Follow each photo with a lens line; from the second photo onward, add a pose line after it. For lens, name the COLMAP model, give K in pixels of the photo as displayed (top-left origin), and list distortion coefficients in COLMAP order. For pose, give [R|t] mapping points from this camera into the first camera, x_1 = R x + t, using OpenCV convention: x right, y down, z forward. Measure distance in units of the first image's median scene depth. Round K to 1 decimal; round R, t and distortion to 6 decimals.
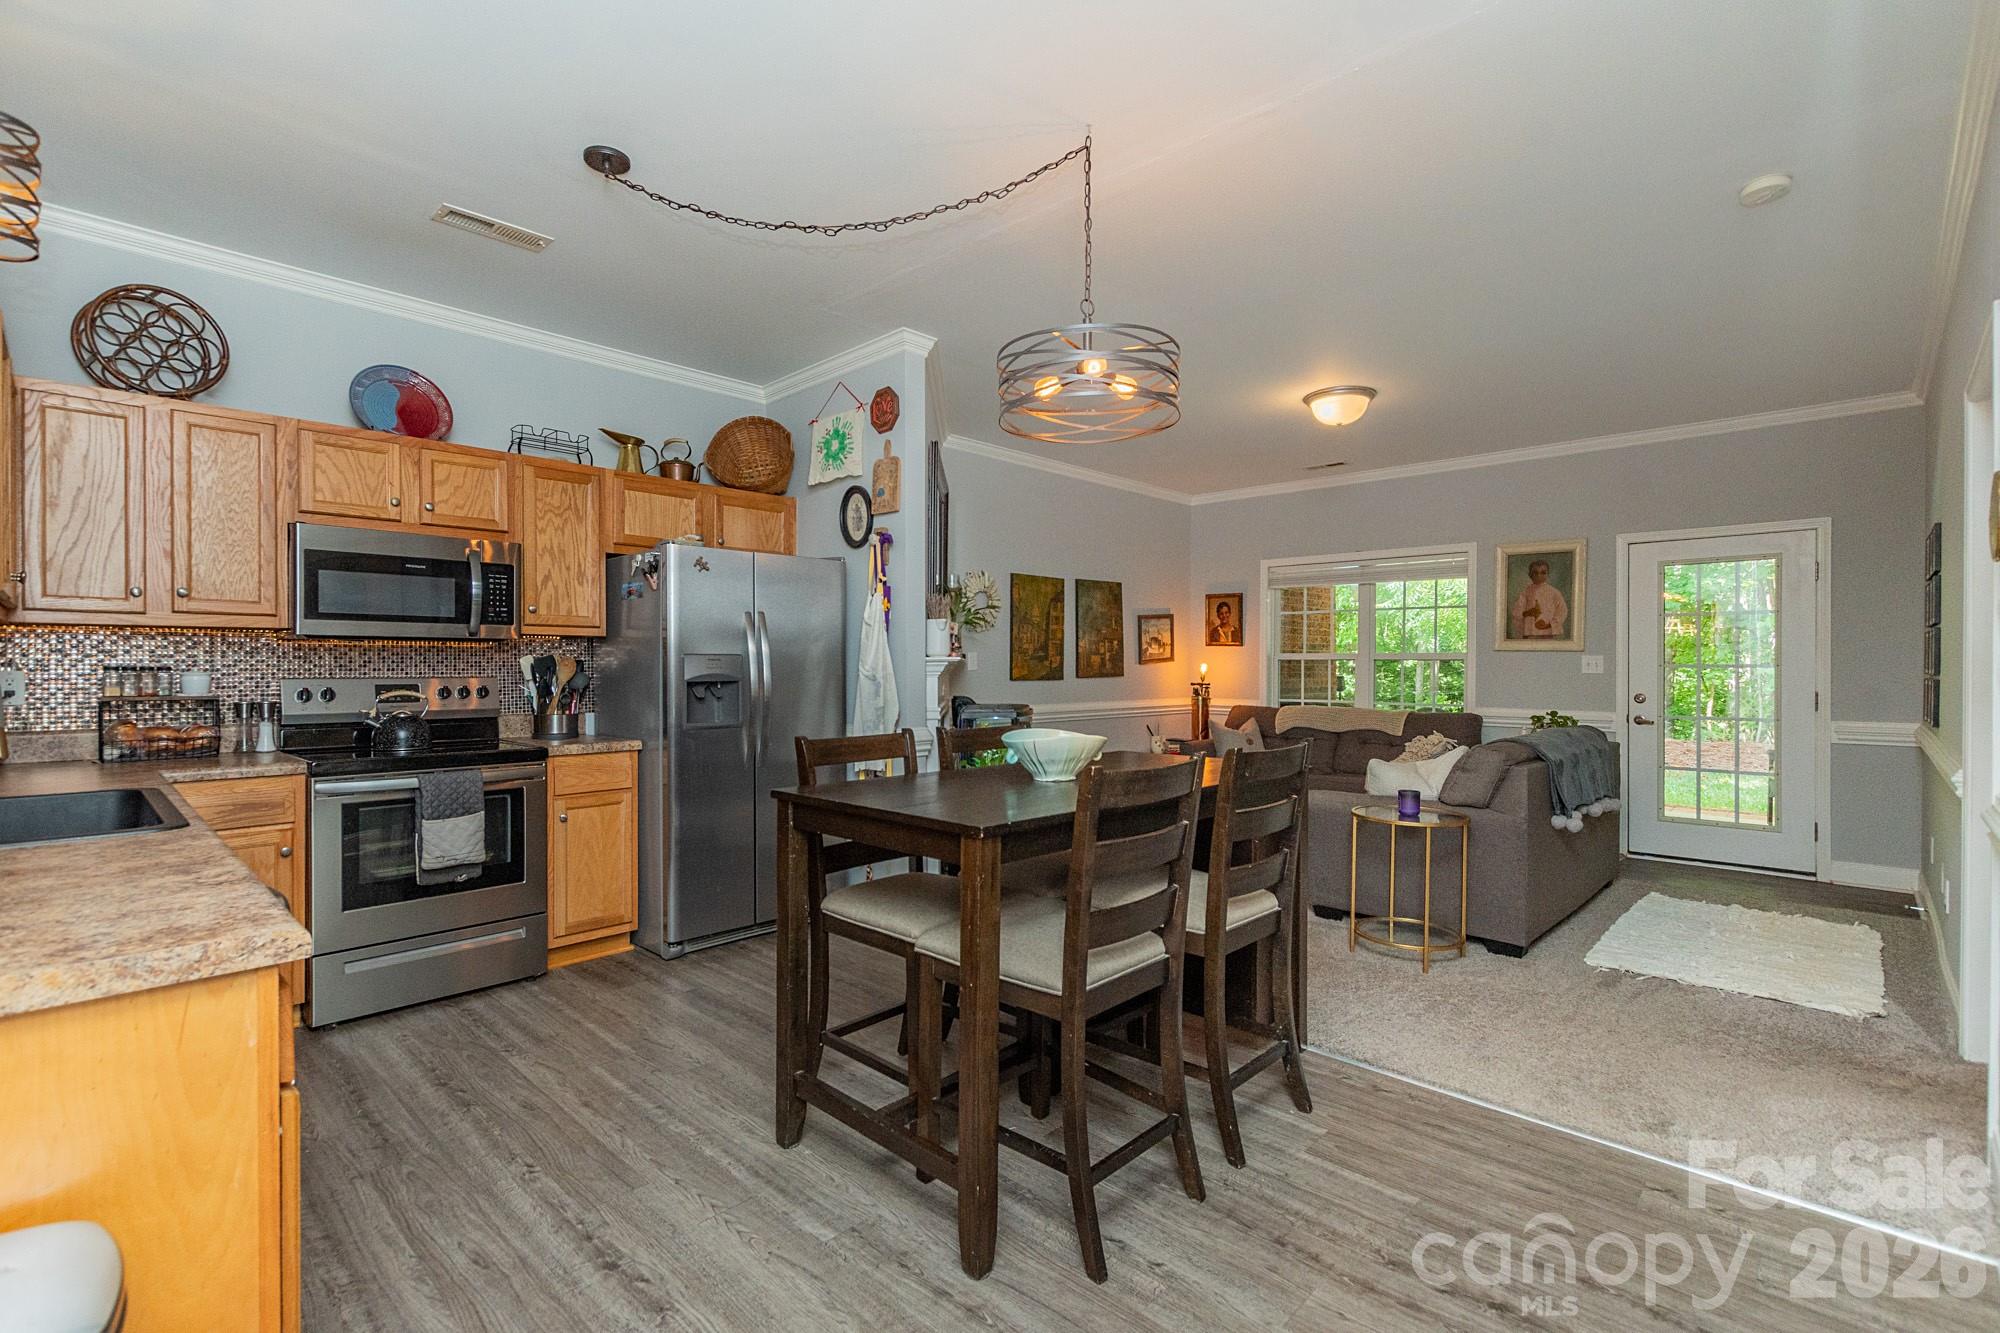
lens RADIAL K [[896.0, 0, 1018.1], [0, 896.0, 667.8], [0, 0, 1]] dist [0.005567, -0.001401]
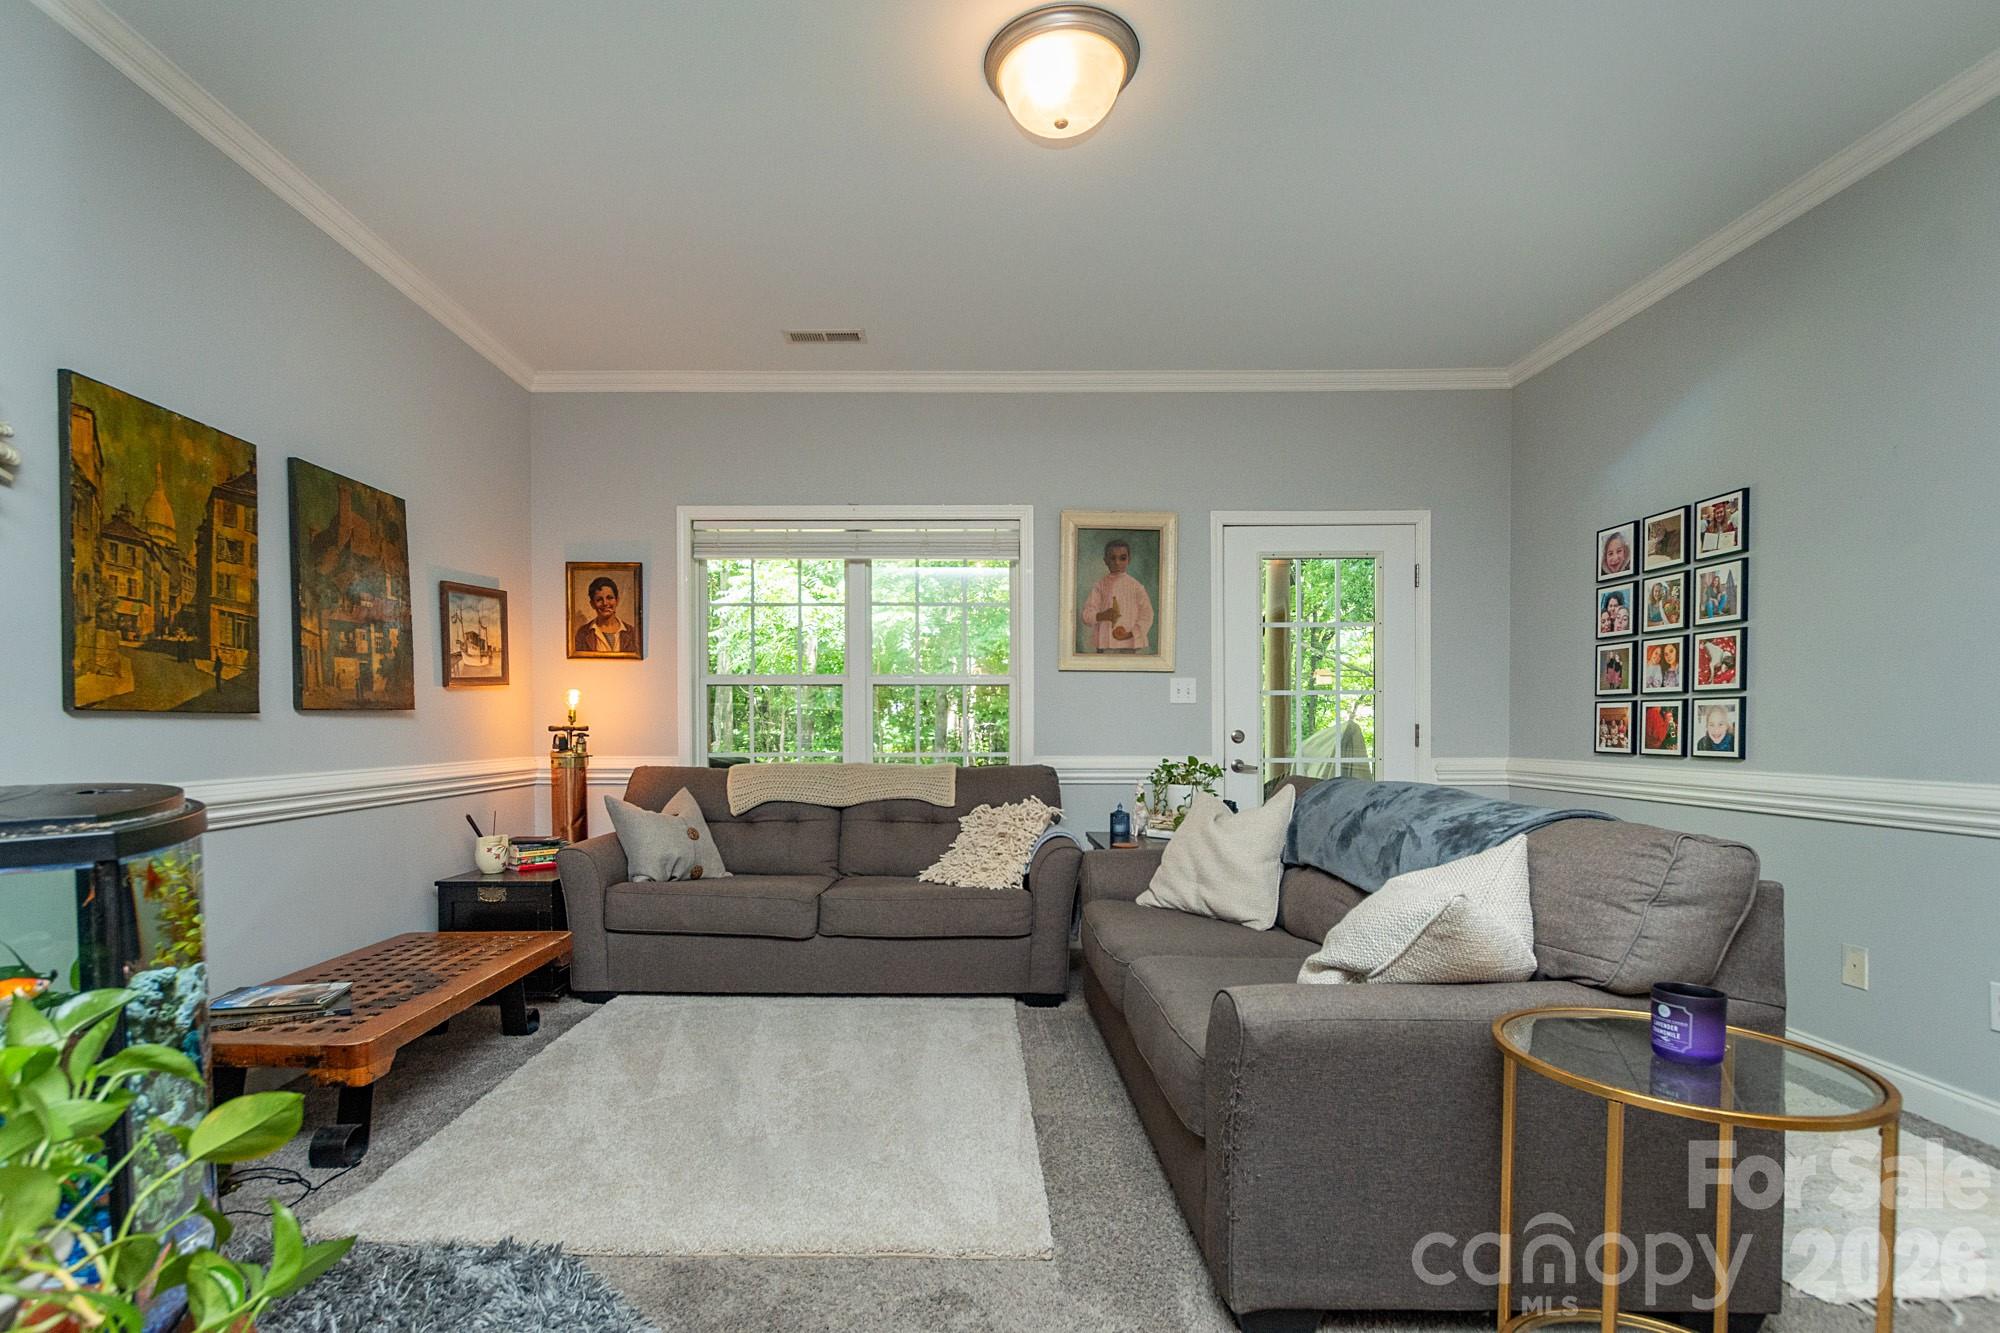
lens RADIAL K [[935.6, 0, 959.3], [0, 935.6, 744.5], [0, 0, 1]] dist [-0.003677, 0.000378]
pose [[0.734597, -0.019087, 0.678235, 0.000405], [0.006257, 0.999752, 0.021357, 0.029557], [-0.678475, -0.011445, 0.734534, 0.751301]]
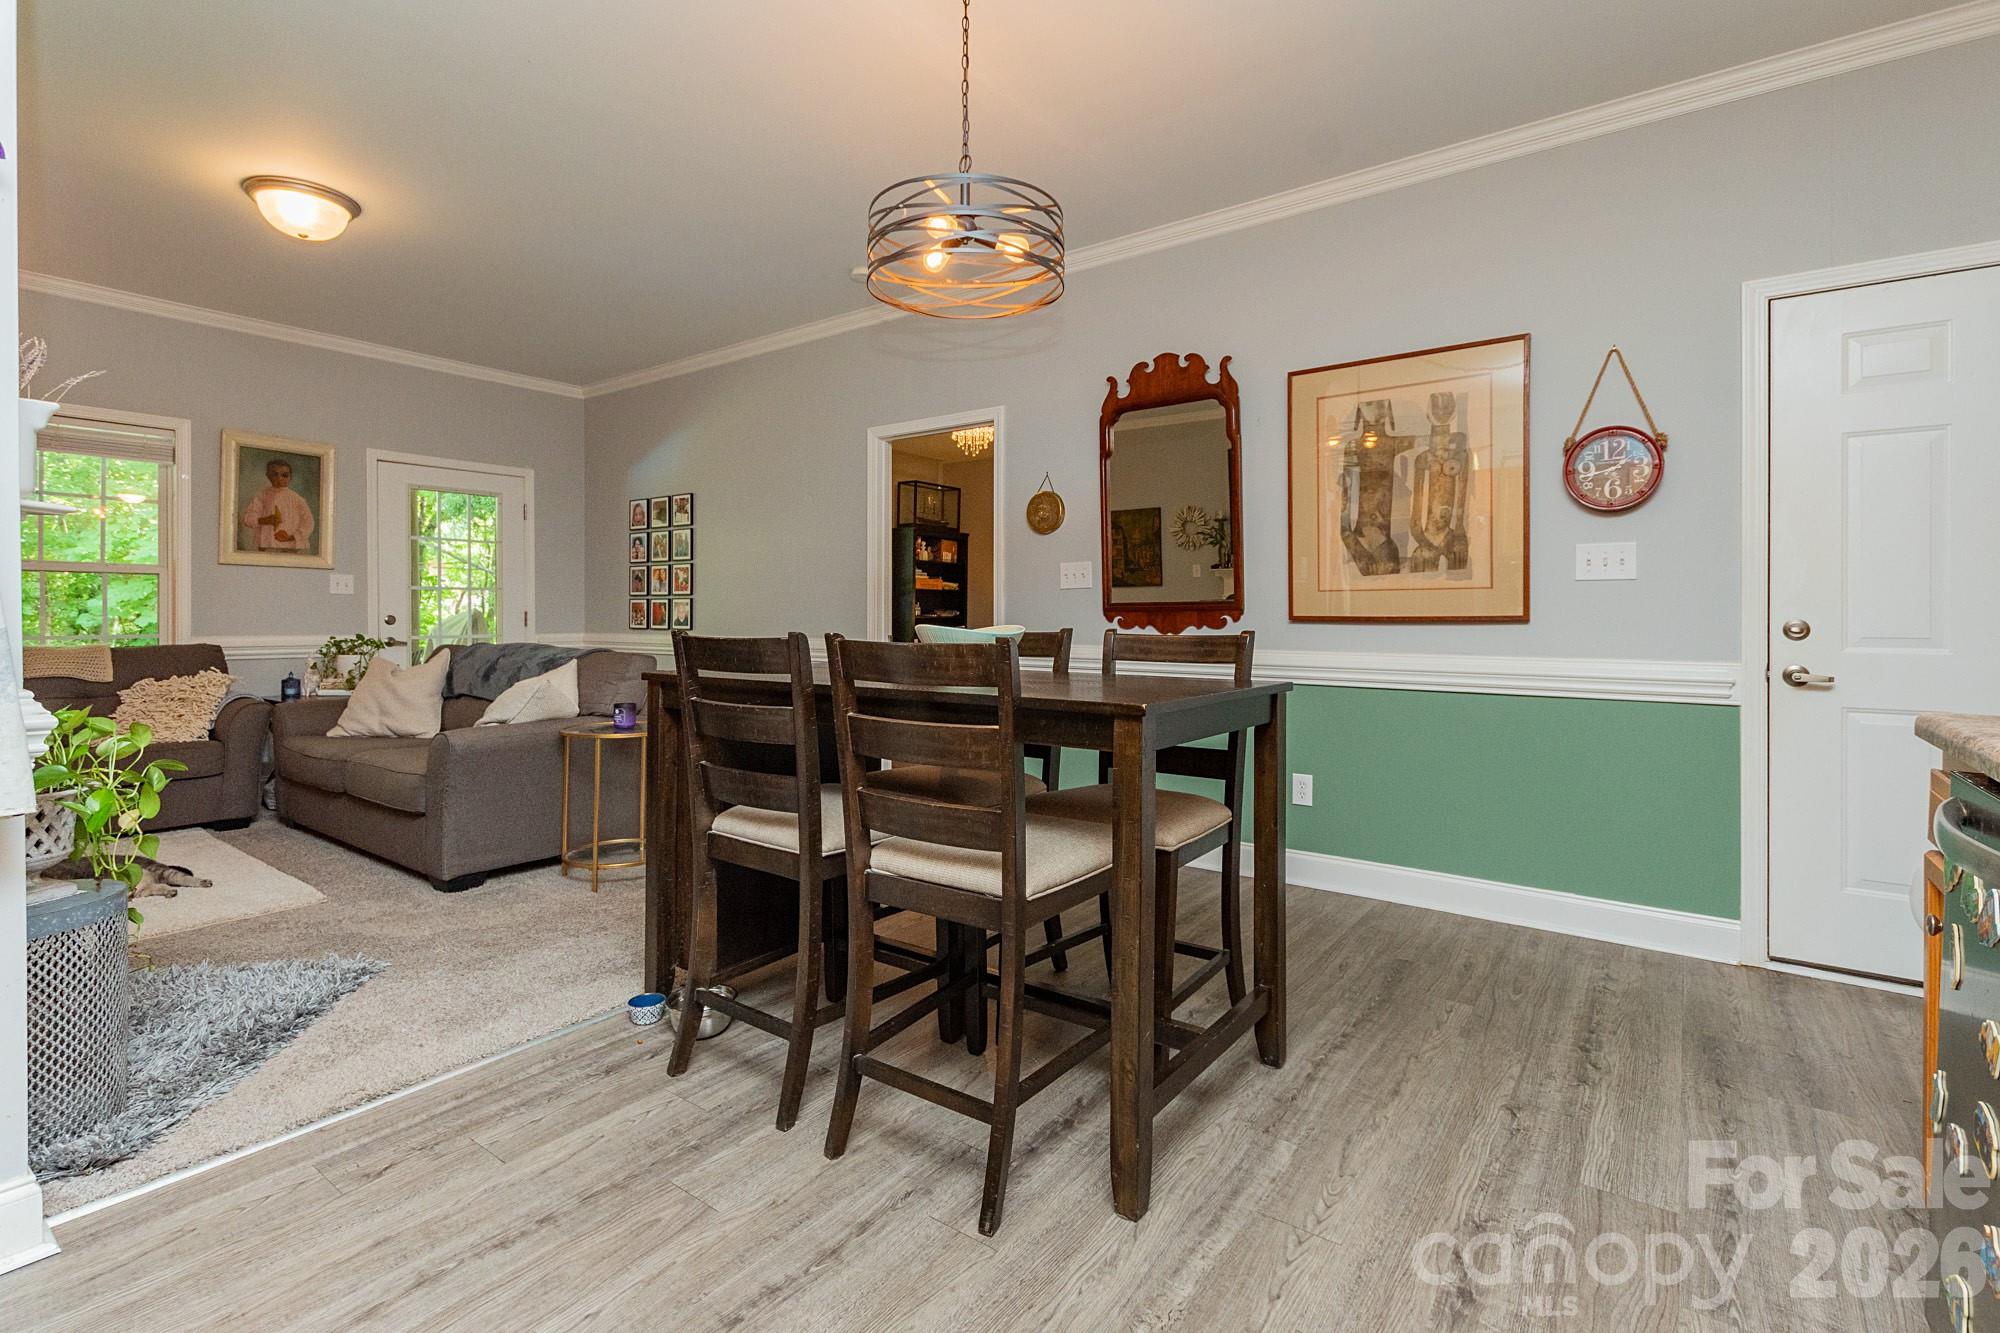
lens RADIAL K [[896.0, 0, 975.9], [0, 896.0, 618.7], [0, 0, 1]] dist [0.005567, -0.001401]
pose [[-0.099383, -0.008958, 0.995009, -0.455142], [-0.001498, 0.999960, 0.008853, 0.030462], [-0.995048, -0.000611, -0.099393, 0.581236]]
